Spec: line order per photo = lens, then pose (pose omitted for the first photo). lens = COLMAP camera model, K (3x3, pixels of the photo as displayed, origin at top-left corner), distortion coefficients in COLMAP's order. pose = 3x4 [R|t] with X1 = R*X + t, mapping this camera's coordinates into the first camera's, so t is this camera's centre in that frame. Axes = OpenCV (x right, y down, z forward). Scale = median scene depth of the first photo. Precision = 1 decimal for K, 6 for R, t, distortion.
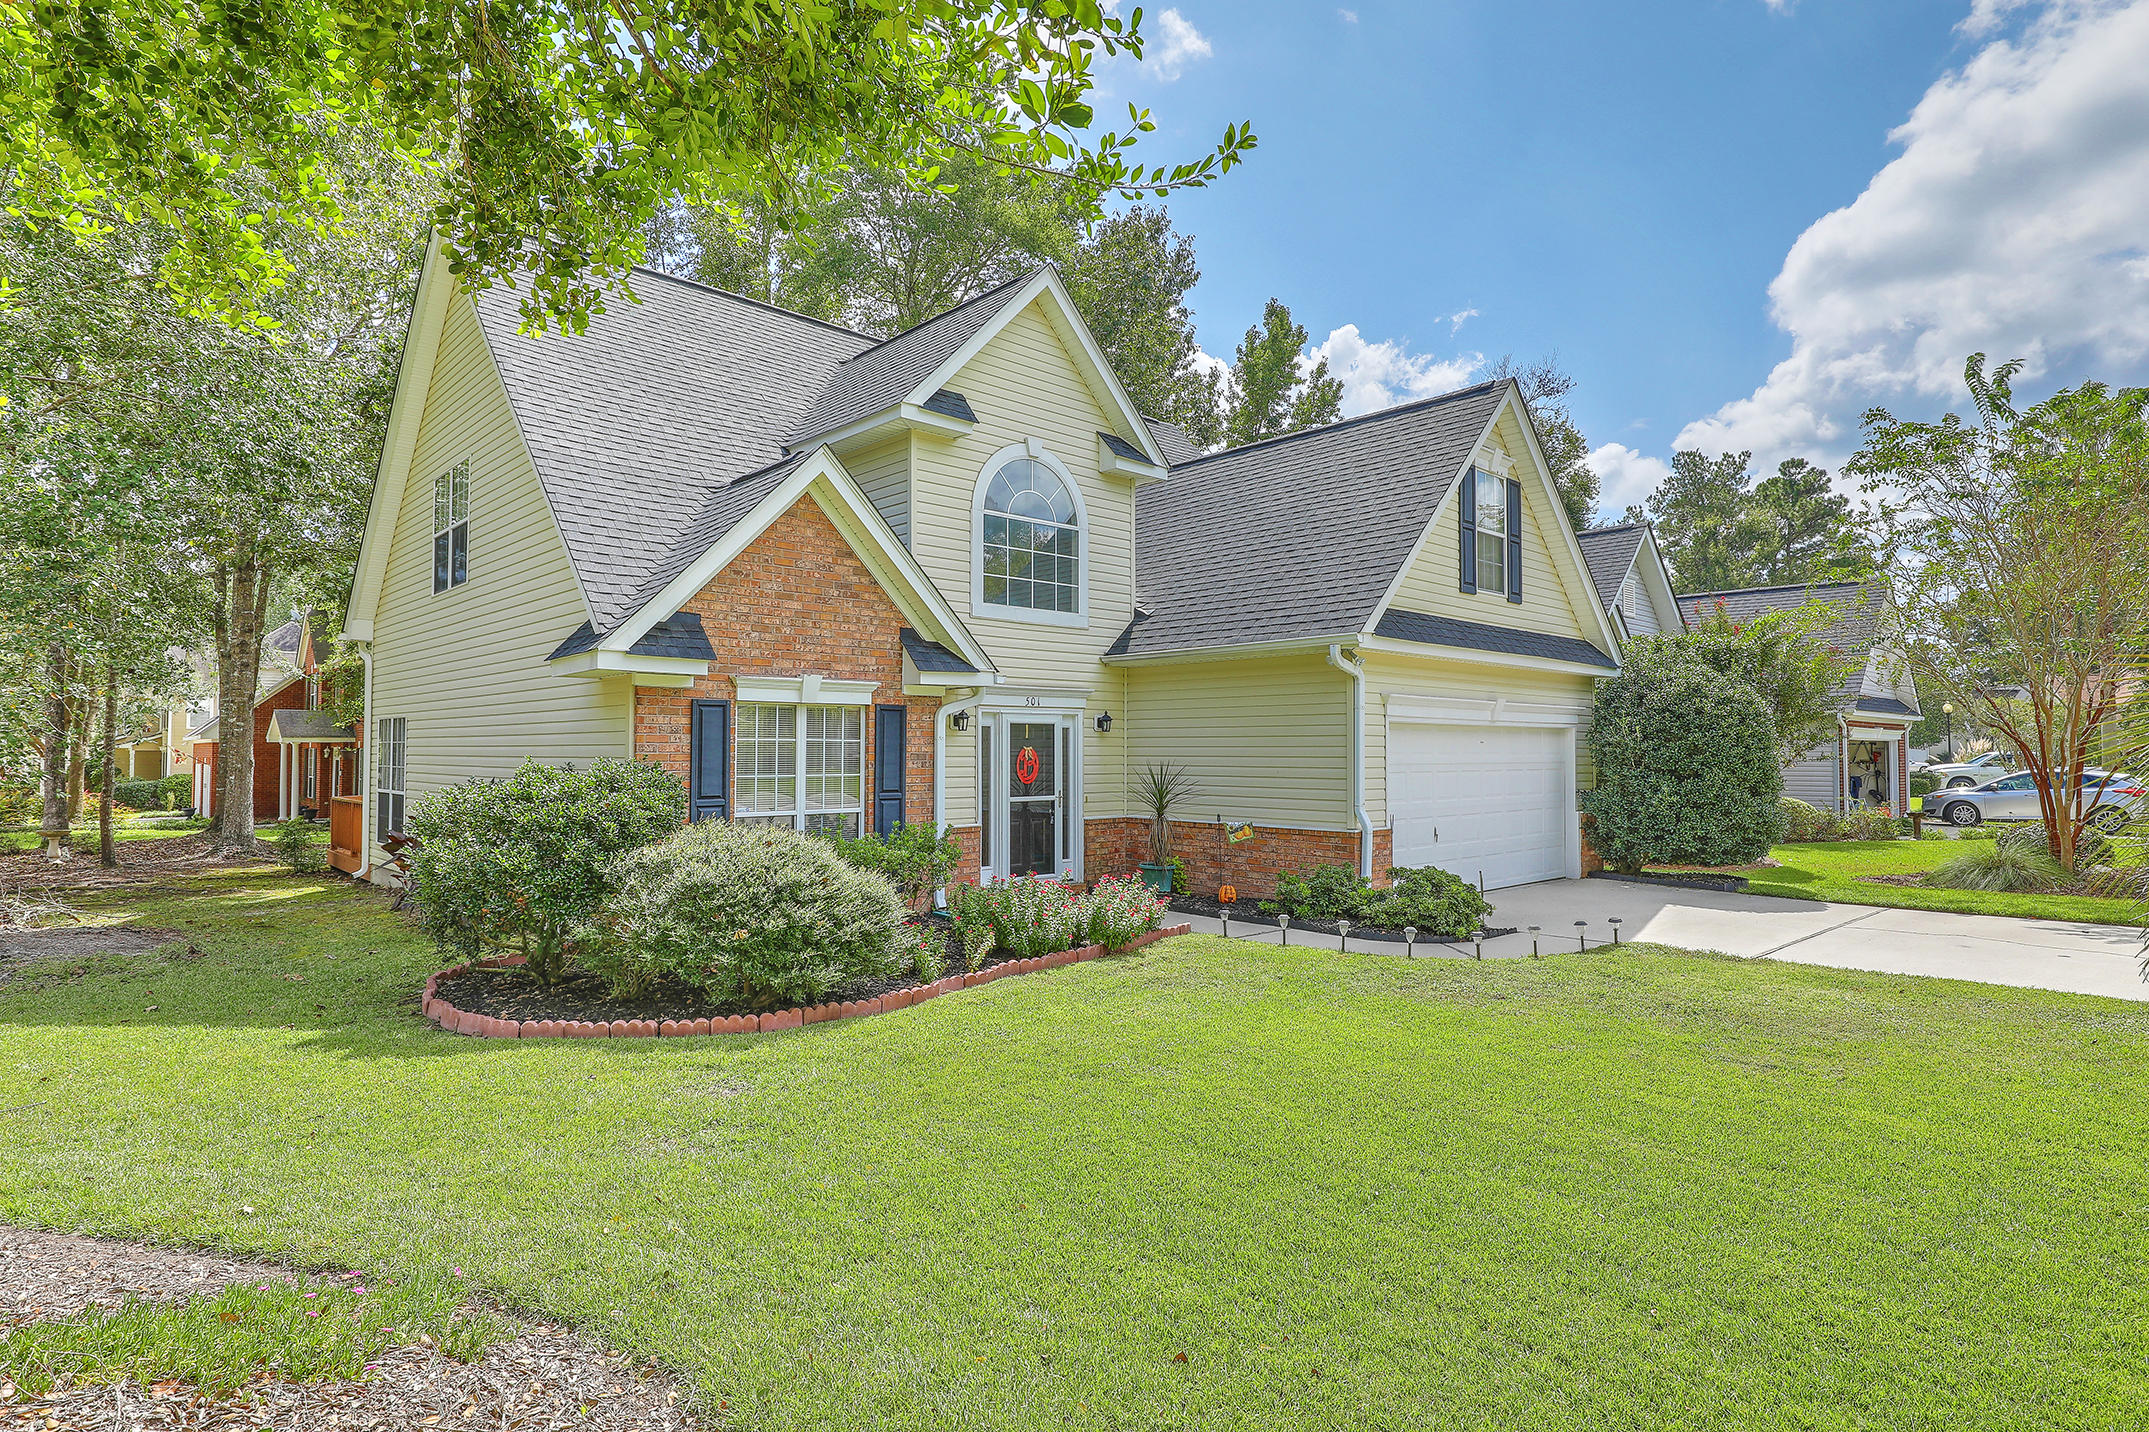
lens RADIAL K [[1128.1, 0, 1118.3], [0, 1128.1, 722.4], [0, 0, 1]] dist [-0.026490, -0.000052]
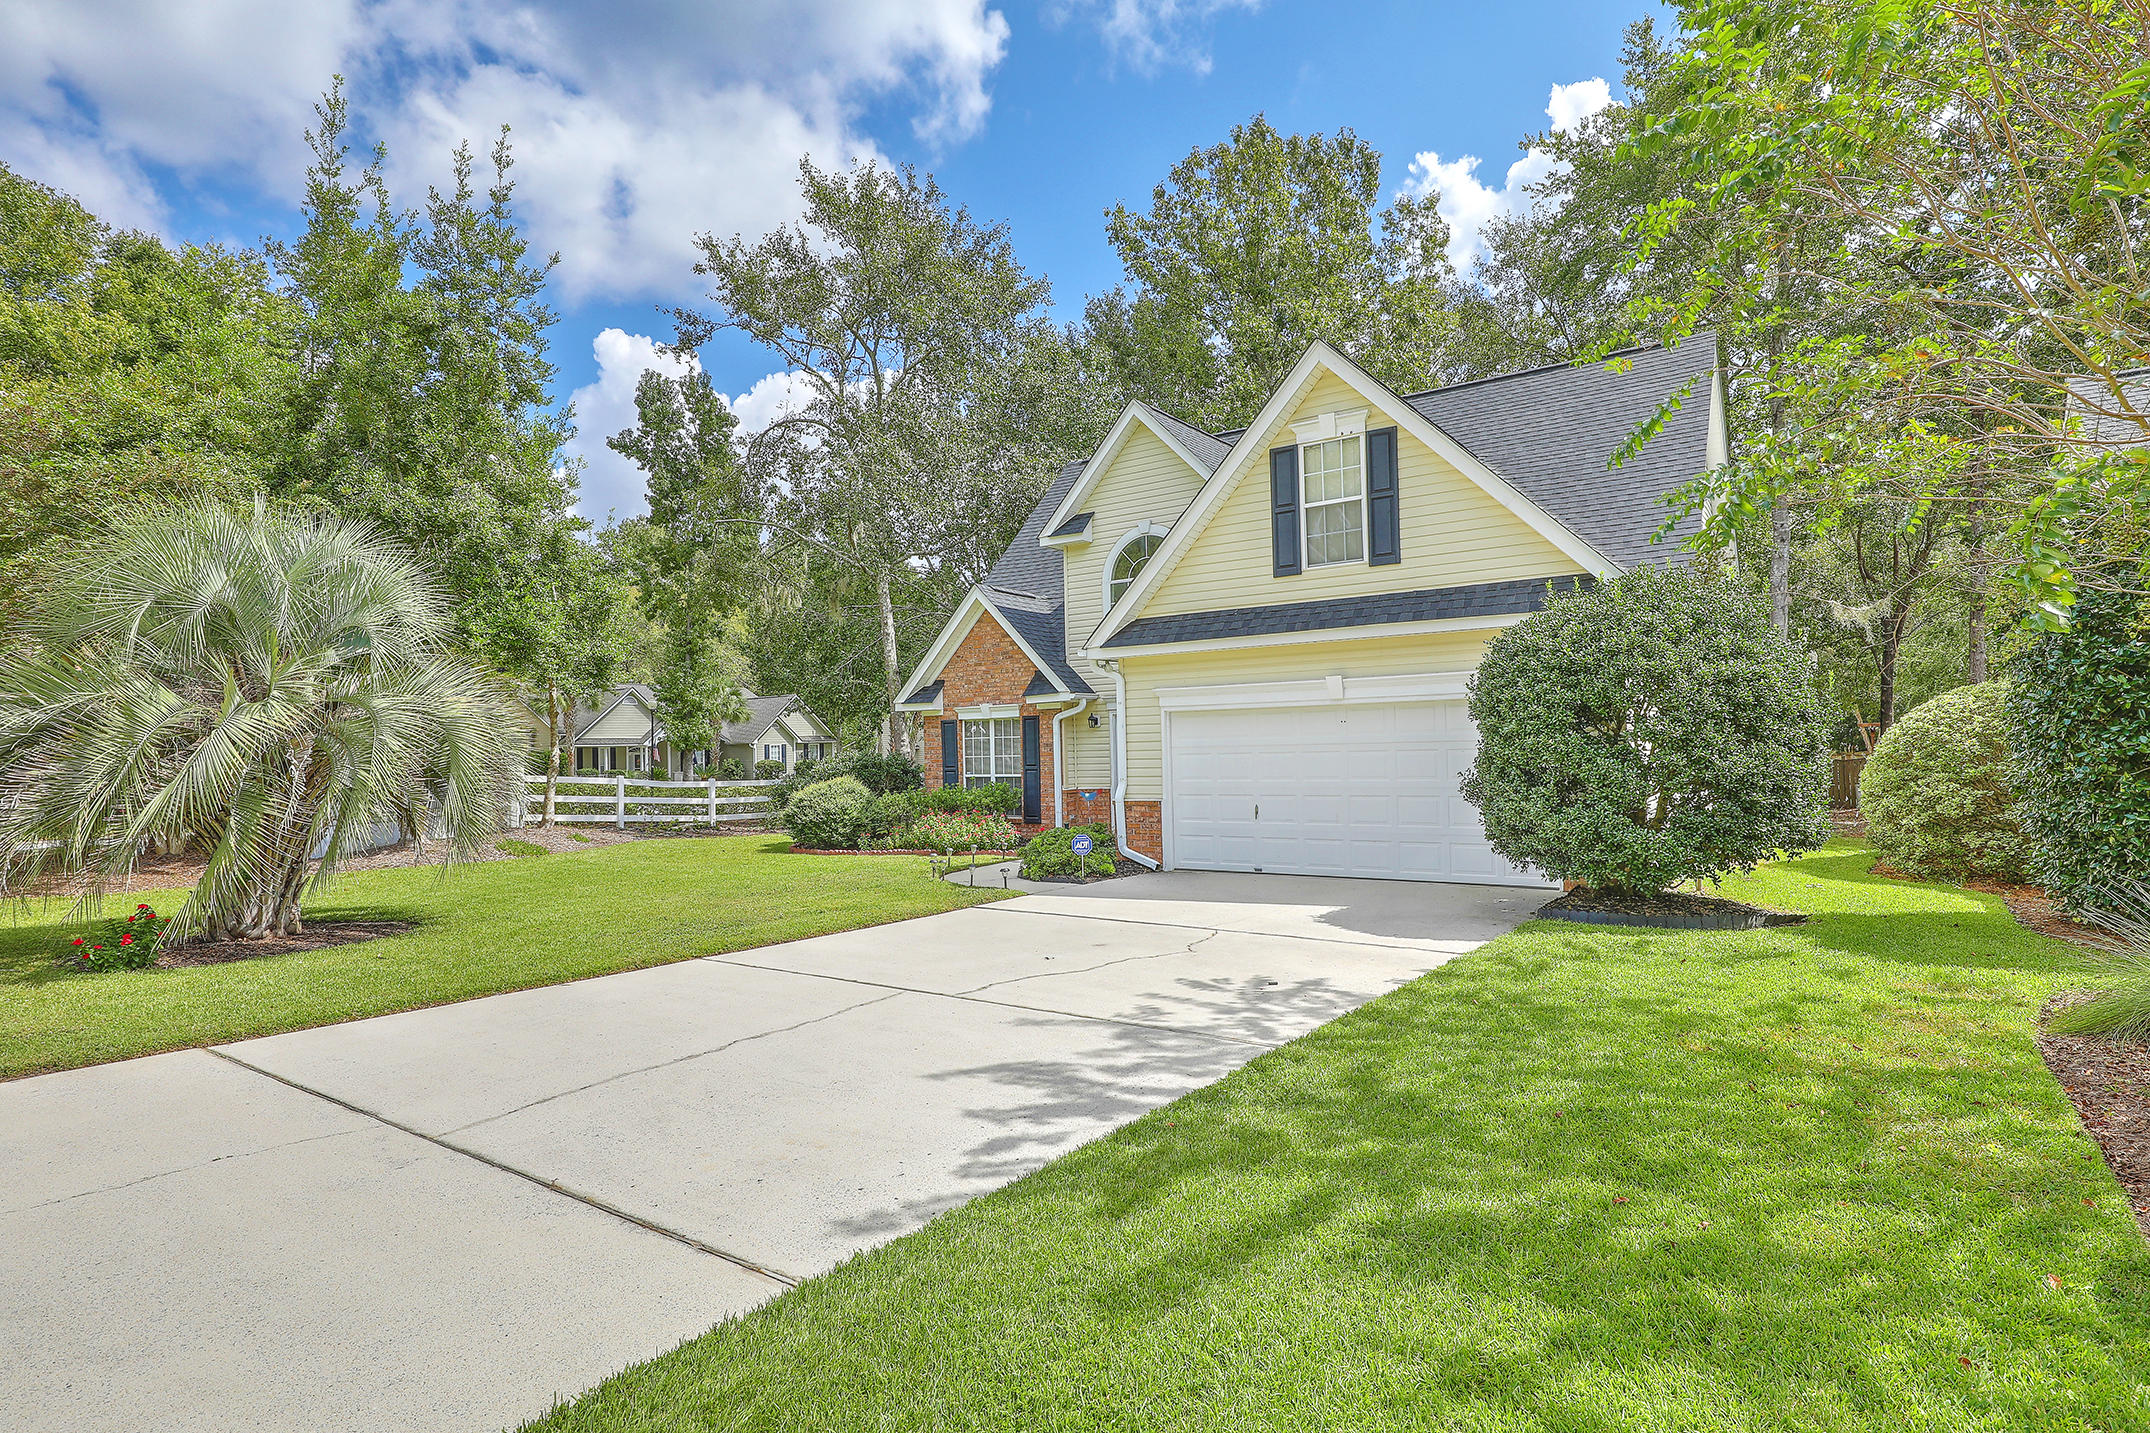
lens RADIAL K [[1084.5, 0, 1074.8], [0, 1084.5, 721.2], [0, 0, 1]] dist [-0.001939, 0.000299]
pose [[0.188992, -0.028821, -0.981556, 1.361211], [0.051408, 0.998489, -0.019420, 0.026838], [0.980632, -0.046790, 0.190188, 0.692953]]
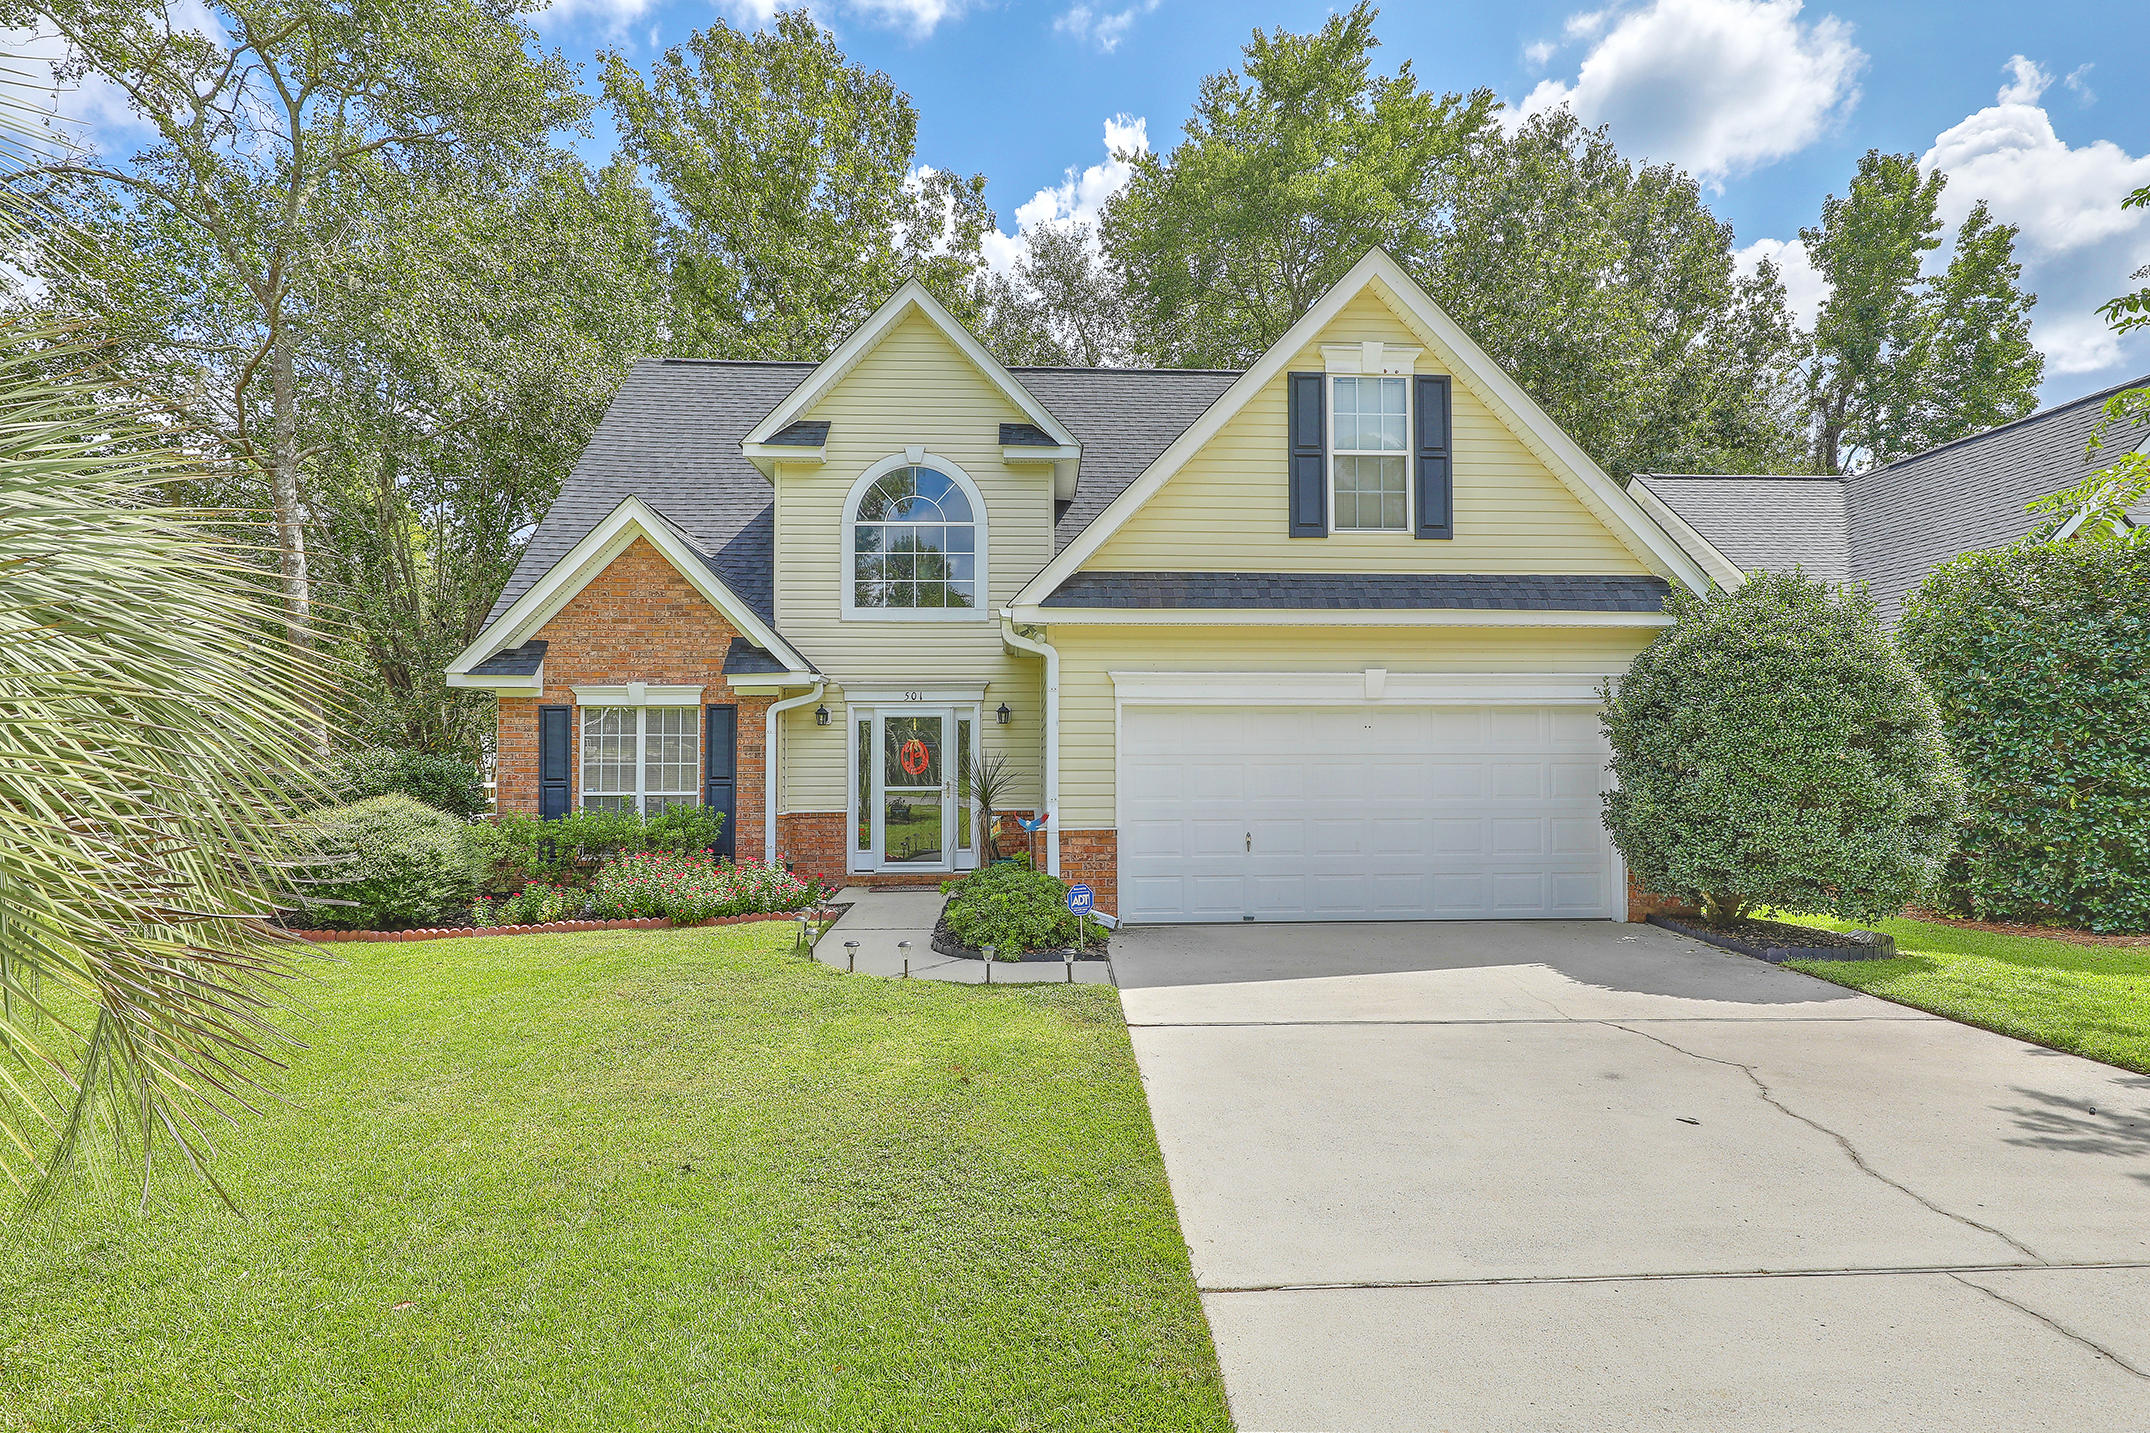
lens RADIAL K [[1084.5, 0, 1074.8], [0, 1084.5, 721.2], [0, 0, 1]] dist [-0.001939, 0.000299]
pose [[0.758281, -0.022149, -0.651551, 0.753397], [0.020900, 0.999735, -0.009661, 0.019048], [0.651592, -0.006292, 0.758543, 0.356088]]
